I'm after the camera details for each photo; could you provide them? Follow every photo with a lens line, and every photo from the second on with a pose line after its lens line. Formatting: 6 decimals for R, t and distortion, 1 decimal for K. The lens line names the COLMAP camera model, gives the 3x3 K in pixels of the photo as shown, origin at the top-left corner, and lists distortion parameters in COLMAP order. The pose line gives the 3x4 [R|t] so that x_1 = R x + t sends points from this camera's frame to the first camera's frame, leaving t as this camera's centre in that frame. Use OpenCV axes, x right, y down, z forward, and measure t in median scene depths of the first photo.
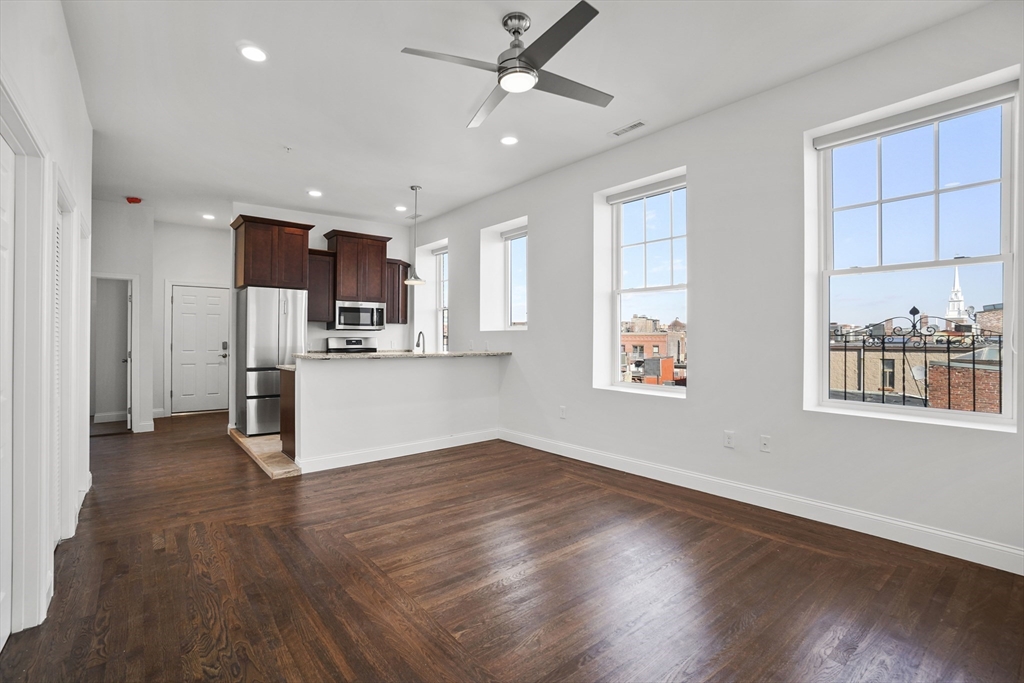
lens RADIAL K [[464.7, 0, 500.4], [0, 464.7, 335.5], [0, 0, 1]] dist [-0.061524, 0.026318]
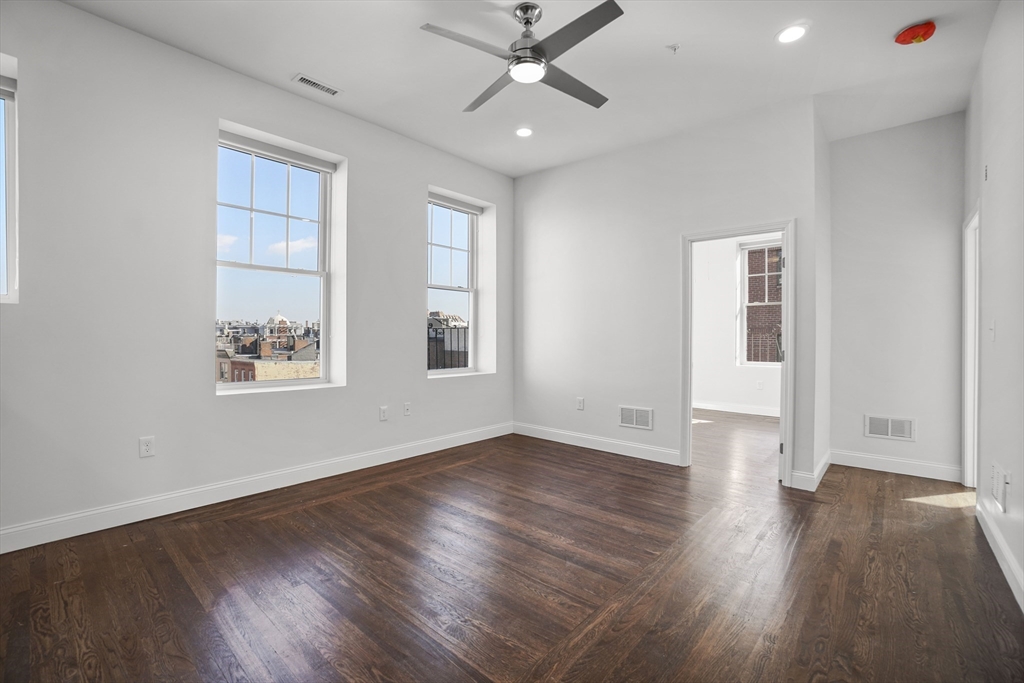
lens RADIAL K [[451.8, 0, 496.1], [0, 451.8, 340.0], [0, 0, 1]] dist [-0.064654, 0.023572]
pose [[-0.152427, -0.009184, 0.988272, -0.436676], [-0.009622, 0.999923, 0.007809, 0.016981], [-0.988268, -0.008318, -0.152504, 0.570719]]
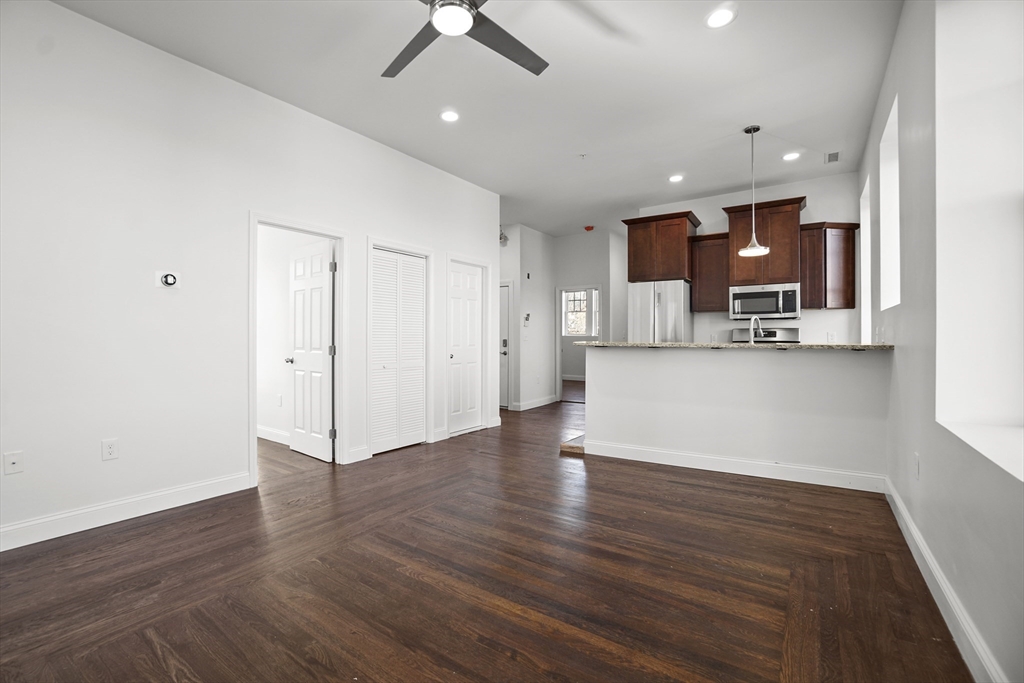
lens RADIAL K [[453.0, 0, 501.5], [0, 453.0, 340.4], [0, 0, 1]] dist [-0.064127, 0.023832]
pose [[0.273770, 0.000293, -0.961795, 0.406304], [0.006413, 0.999977, 0.002130, 0.026359], [0.961774, -0.006751, 0.273762, 0.402243]]
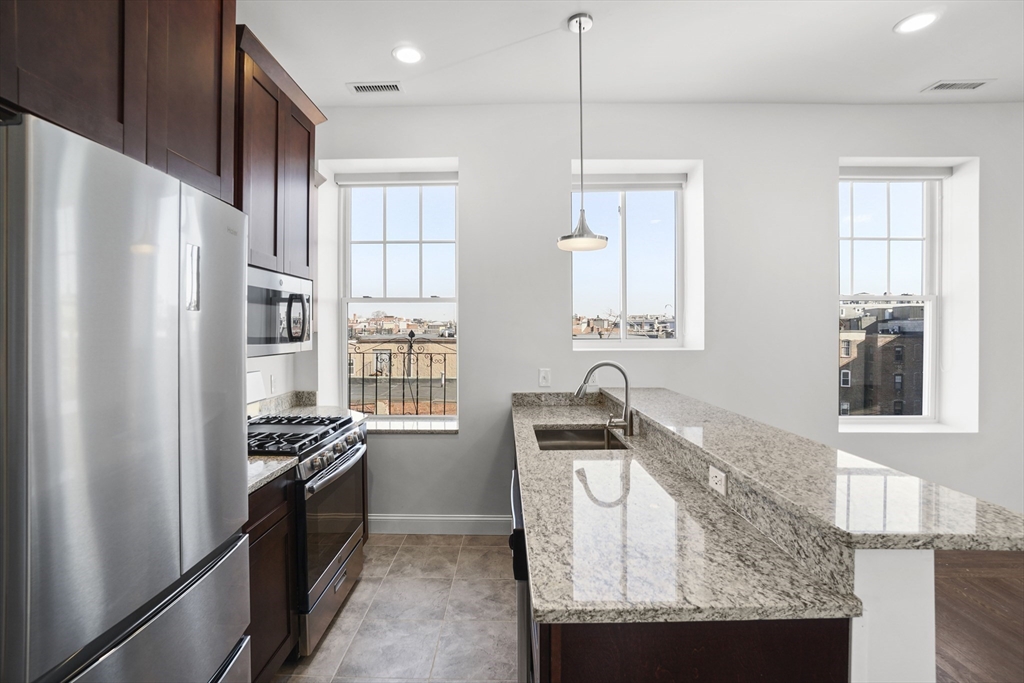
lens RADIAL K [[472.6, 0, 502.1], [0, 472.6, 333.0], [0, 0, 1]] dist [-0.058302, 0.022225]
pose [[0.642947, -0.009962, 0.765846, -0.559165], [0.000428, 0.999920, 0.012648, -0.039892], [-0.765911, -0.007804, 0.642900, 0.786096]]
